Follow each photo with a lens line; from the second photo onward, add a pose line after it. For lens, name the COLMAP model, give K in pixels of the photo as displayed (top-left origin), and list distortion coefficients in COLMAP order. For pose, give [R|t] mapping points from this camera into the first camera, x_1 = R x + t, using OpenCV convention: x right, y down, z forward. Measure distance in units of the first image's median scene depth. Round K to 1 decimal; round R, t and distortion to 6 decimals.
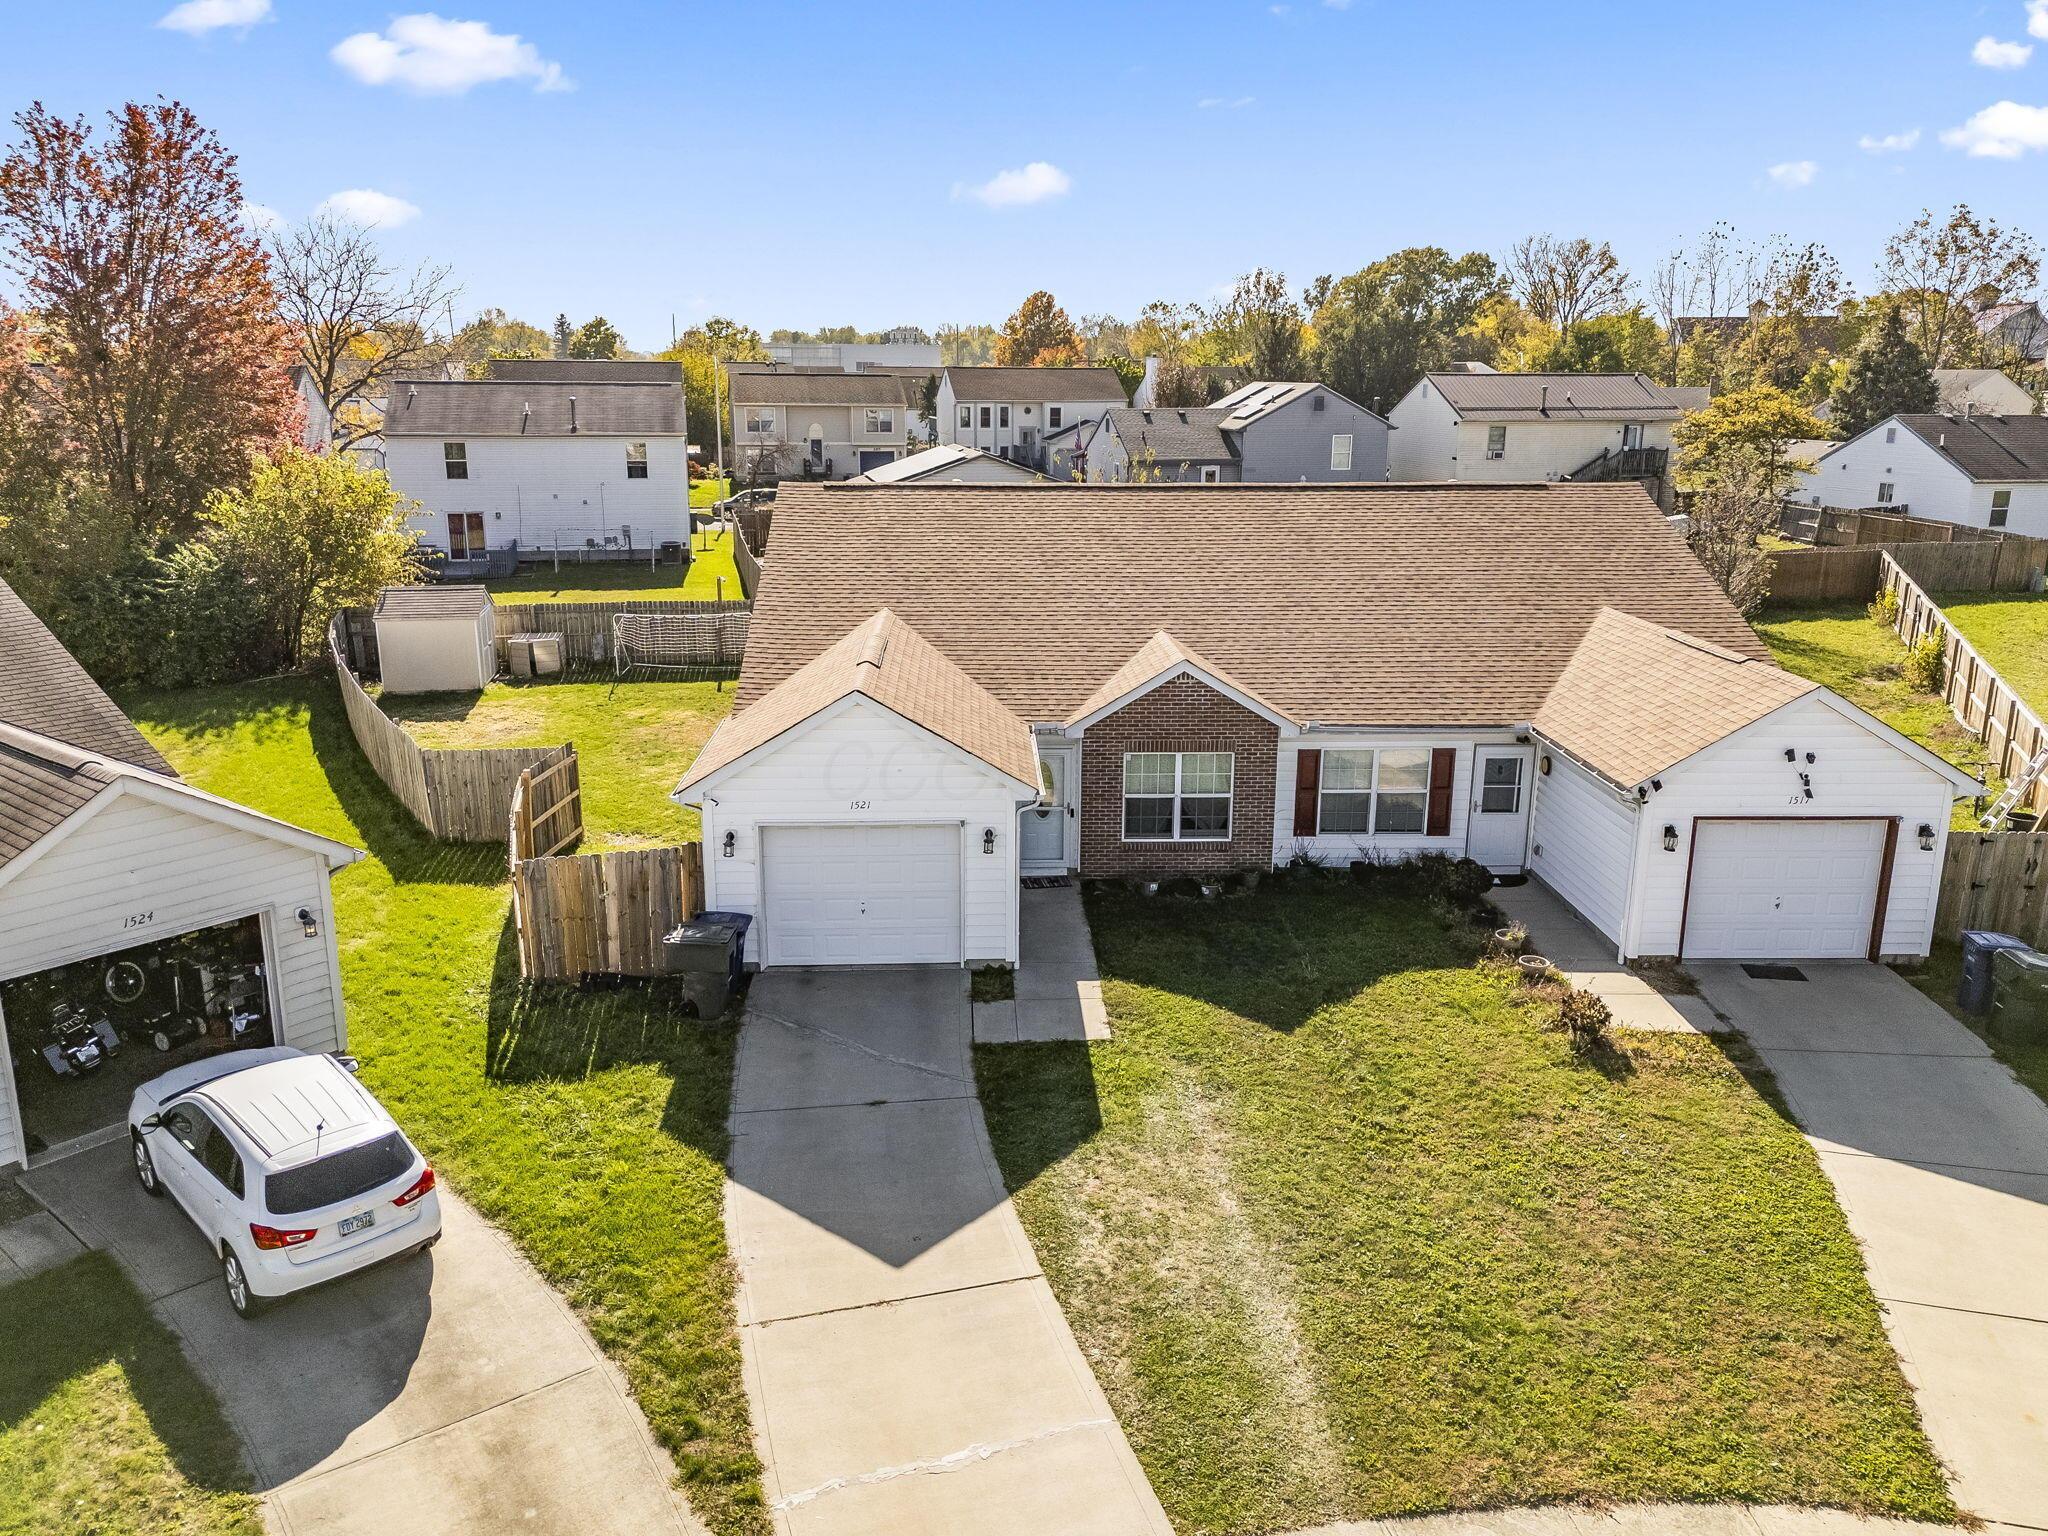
lens RADIAL K [[1530.5, 0, 1024.0], [0, 1530.5, 768.0], [0, 0, 1]] dist [0.065371, -0.057812]
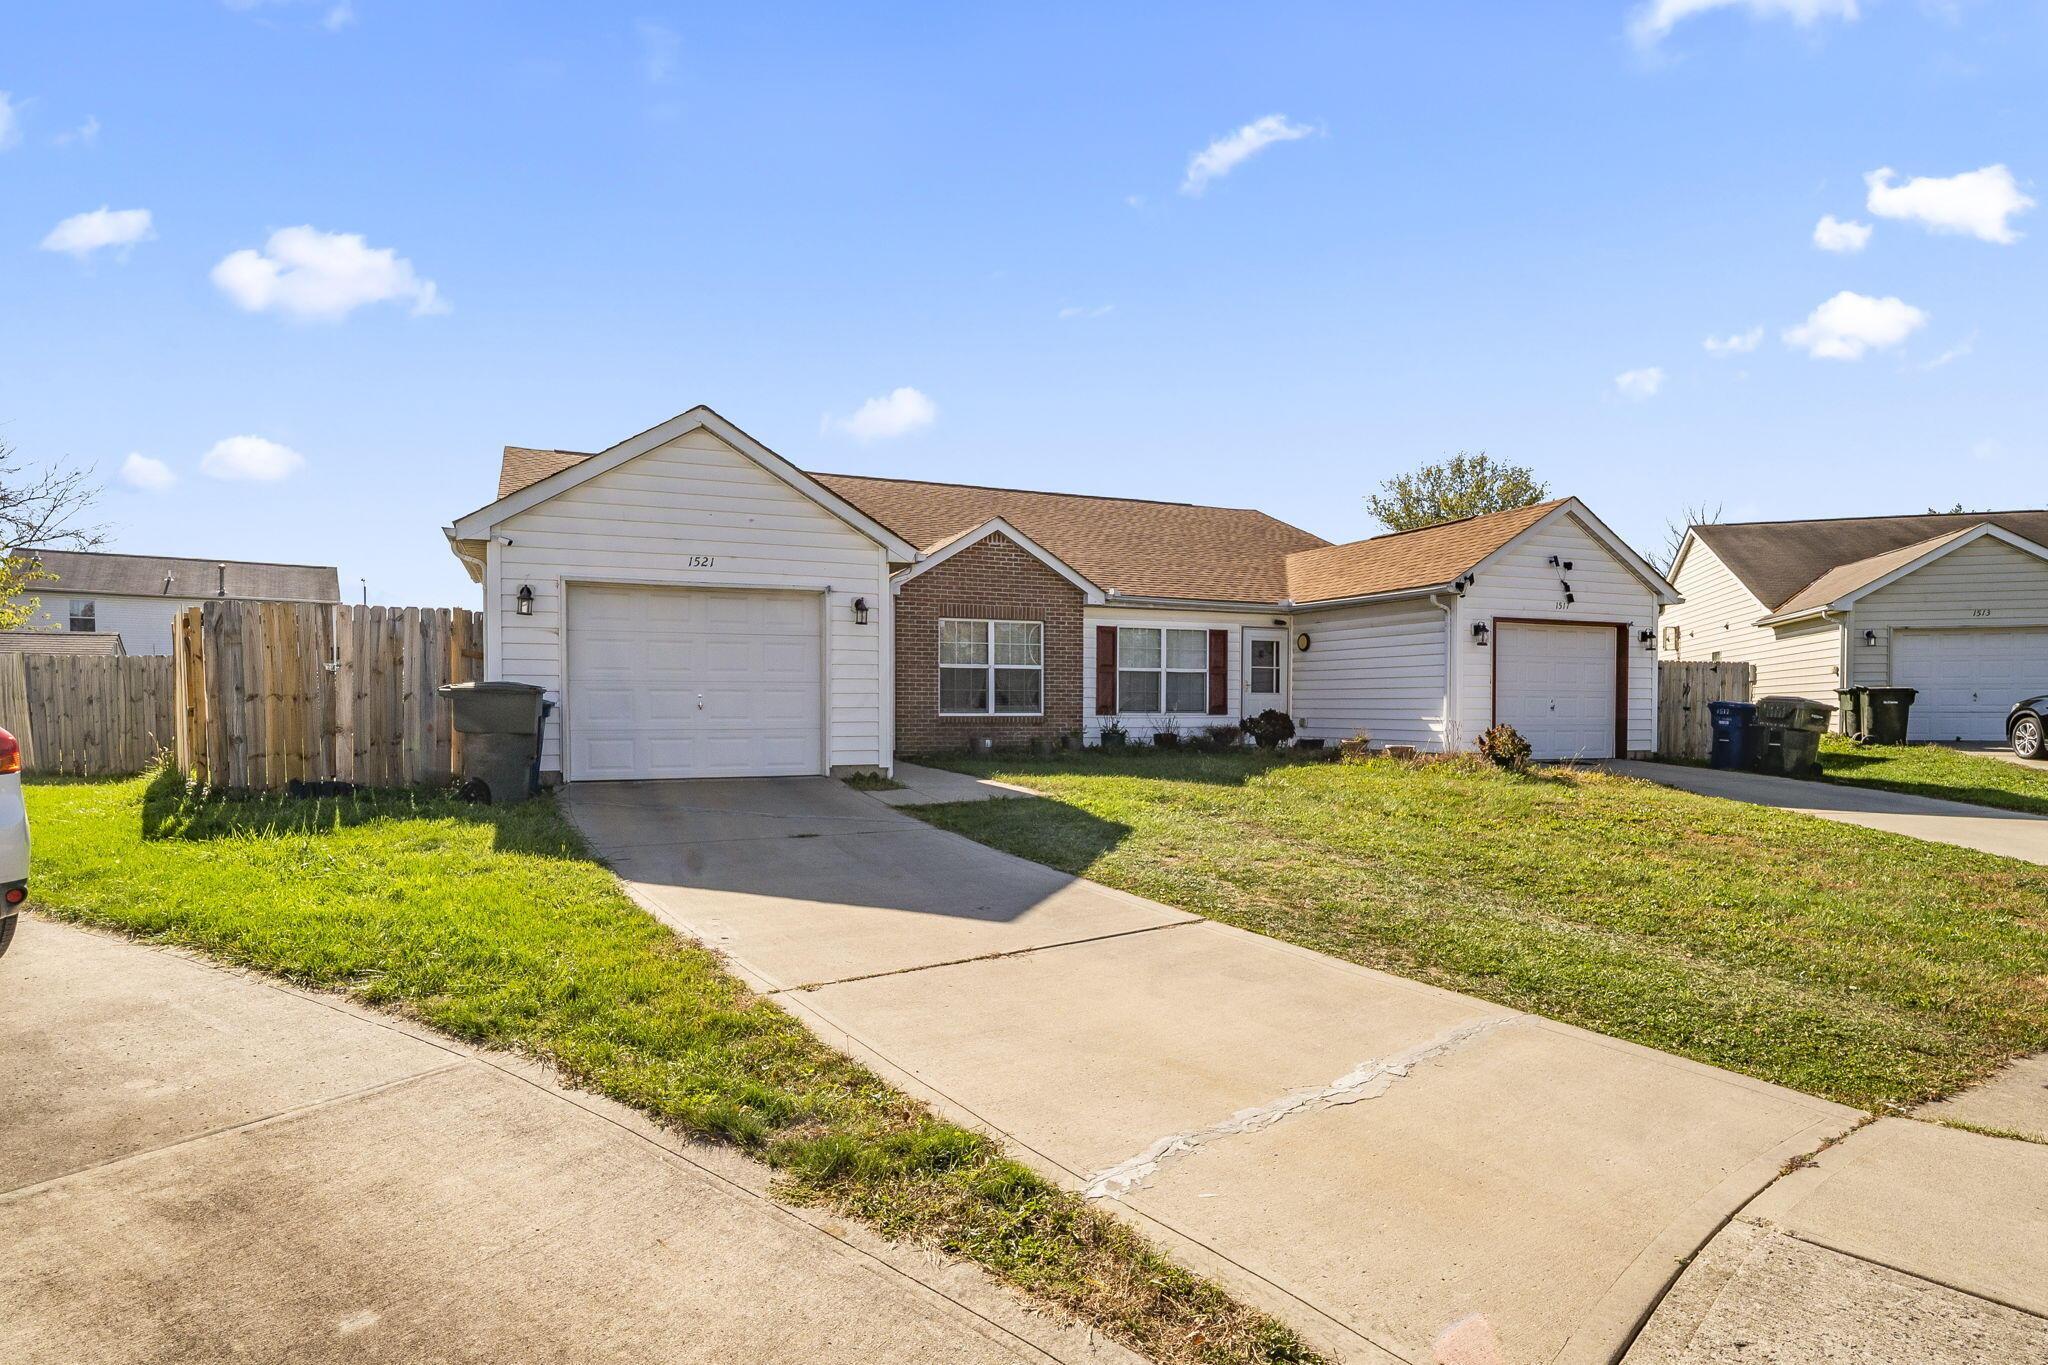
lens RADIAL K [[1114.4, 0, 1019.2], [0, 1114.4, 721.3], [0, 0, 1]] dist [-0.000763, -0.001557]
pose [[0.934852, -0.010109, 0.354894, -0.132887], [0.094042, 0.970941, -0.220069, 0.207177], [-0.342356, 0.239107, 0.908637, 0.357875]]
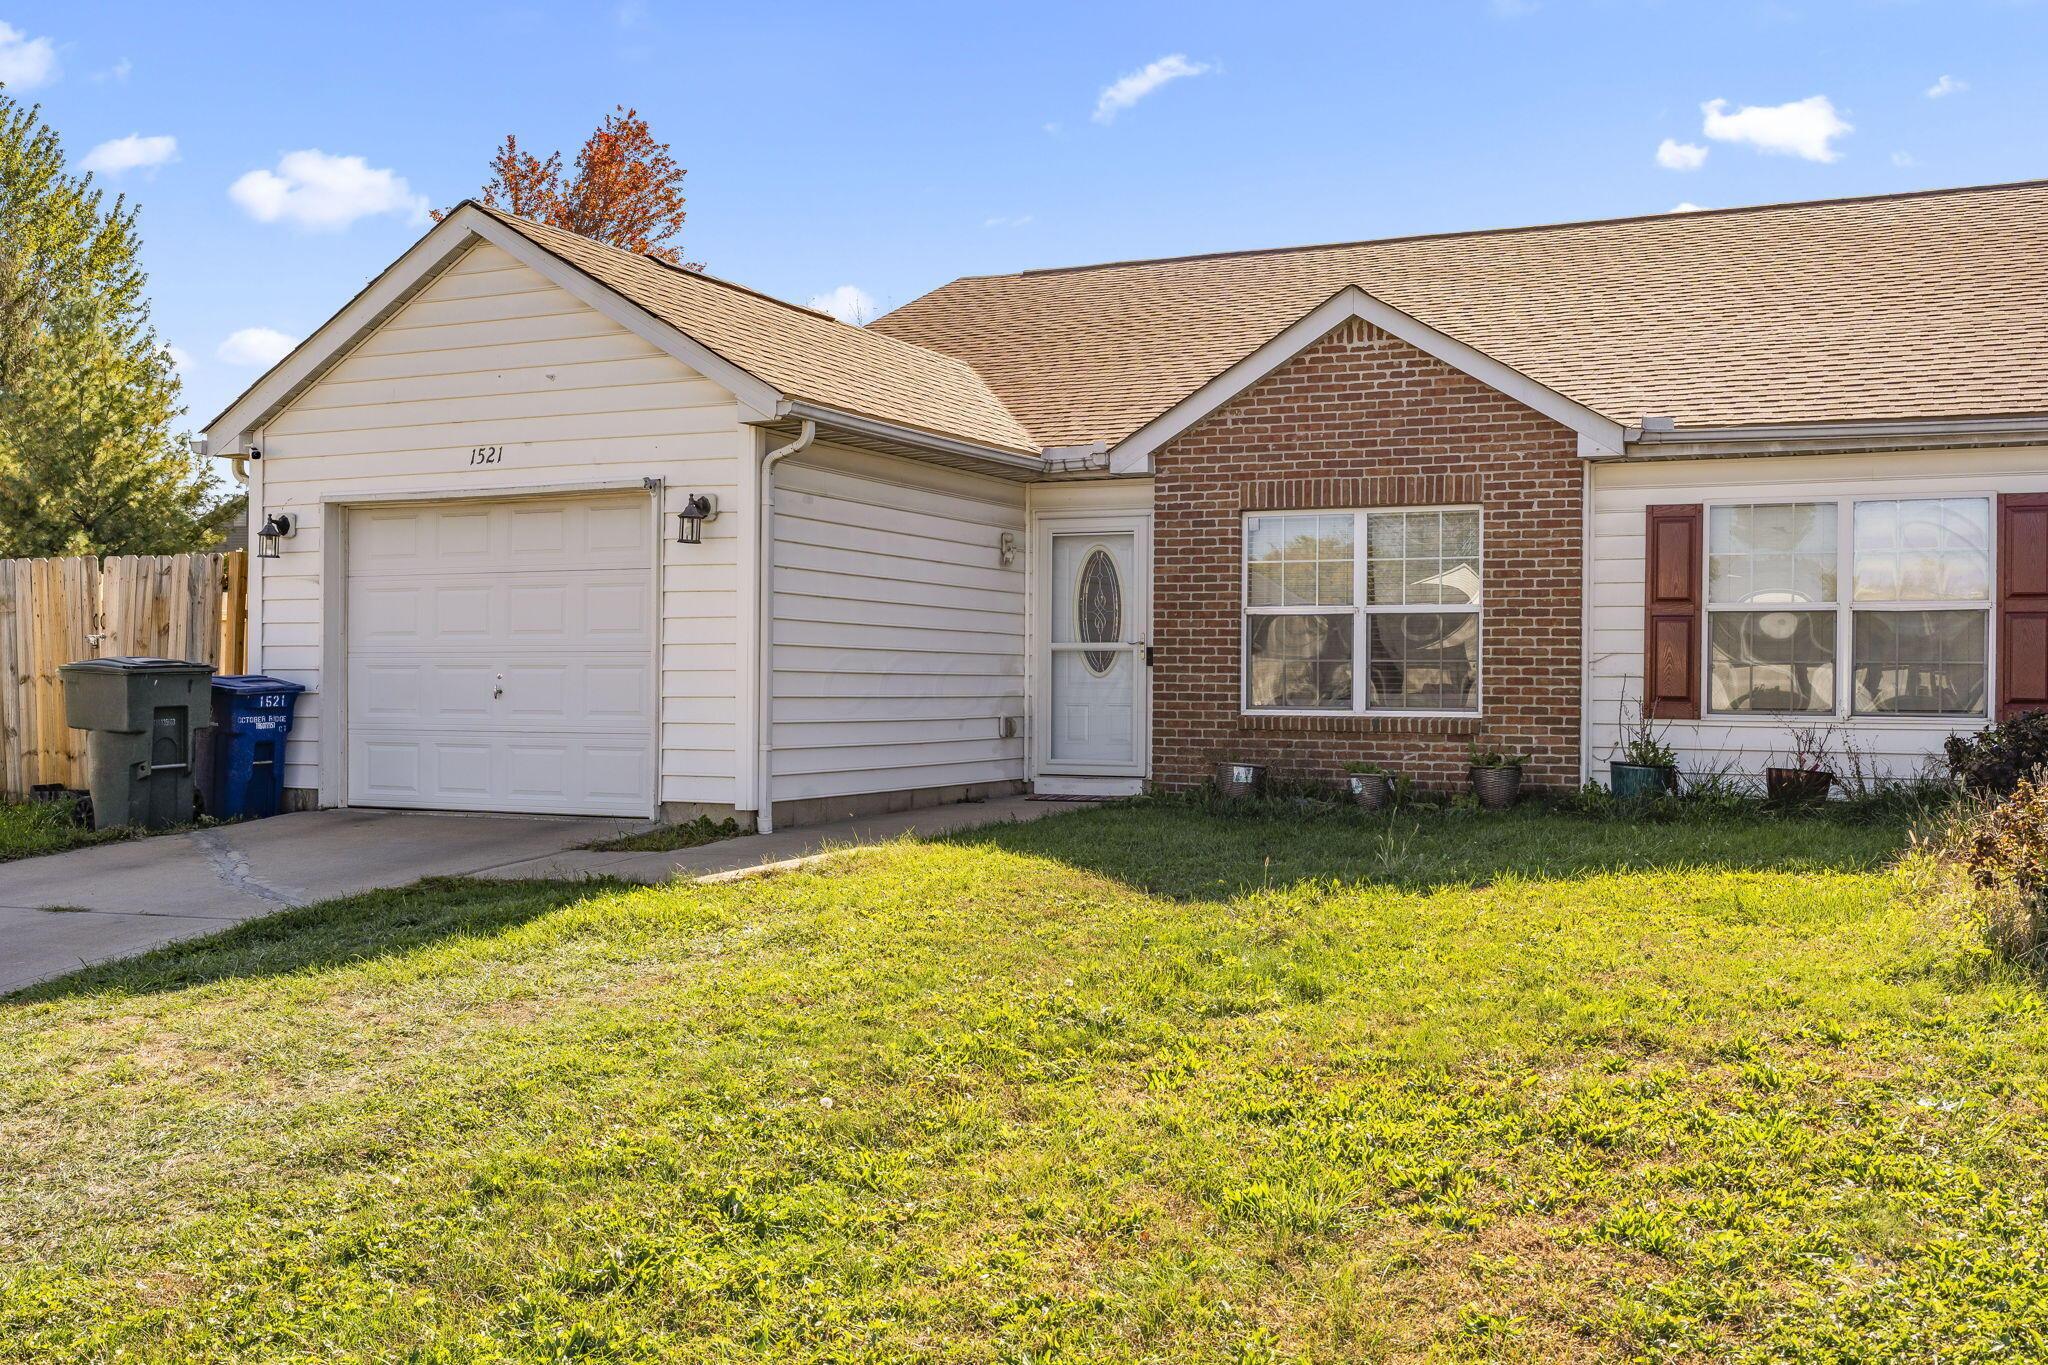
lens RADIAL K [[1973.4, 0, 1024.0], [0, 1973.4, 682.5], [0, 0, 1]] dist [-0.014992, 0.001649]
pose [[0.887876, -0.002212, -0.460078, 0.277499], [-0.114879, 0.967249, -0.226347, 0.180181], [0.445510, 0.253821, 0.858543, 0.459017]]
